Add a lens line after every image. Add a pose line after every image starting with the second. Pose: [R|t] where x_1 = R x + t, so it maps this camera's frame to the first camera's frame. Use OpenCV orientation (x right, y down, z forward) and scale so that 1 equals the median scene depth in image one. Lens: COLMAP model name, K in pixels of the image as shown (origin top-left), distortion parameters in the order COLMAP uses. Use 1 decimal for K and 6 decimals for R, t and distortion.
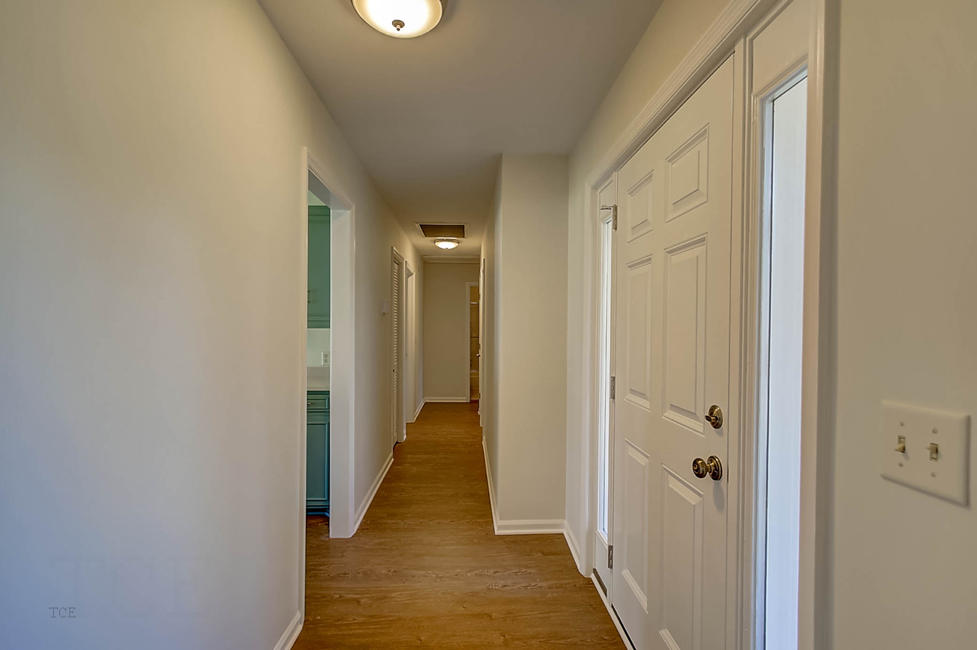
lens RADIAL K [[446.0, 0, 487.5], [0, 446.0, 328.9], [0, 0, 1]] dist [-0.000323, 0.001239]
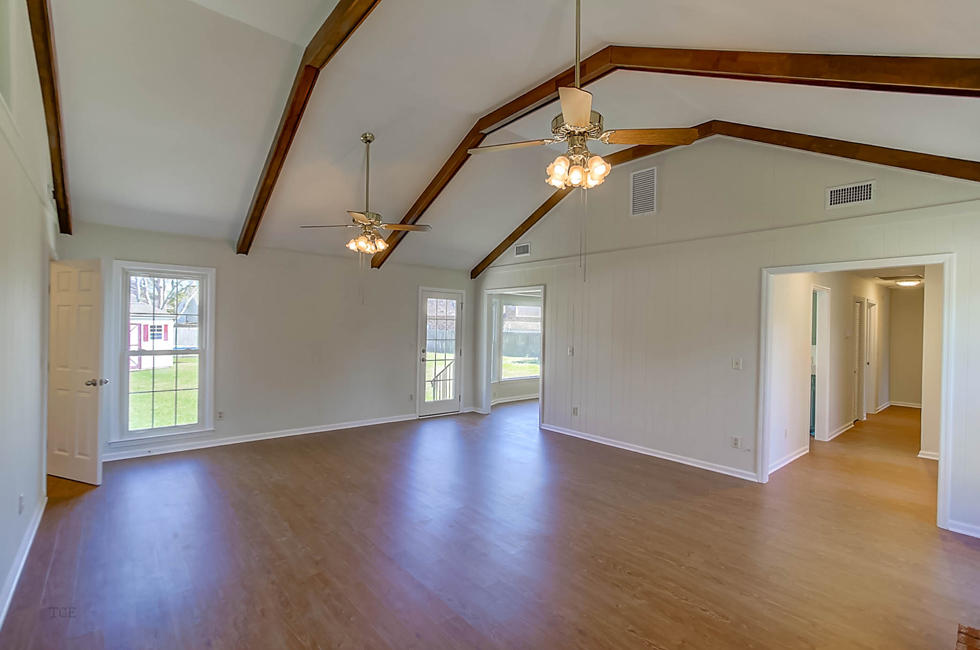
lens RADIAL K [[435.0, 0, 476.5], [0, 435.0, 327.2], [0, 0, 1]] dist [0.002085, 0.000686]
pose [[0.595341, 0.006358, -0.803448, 0.206957], [-0.017114, 0.999842, -0.004769, -0.030213], [0.803291, 0.016589, 0.595356, -0.896231]]
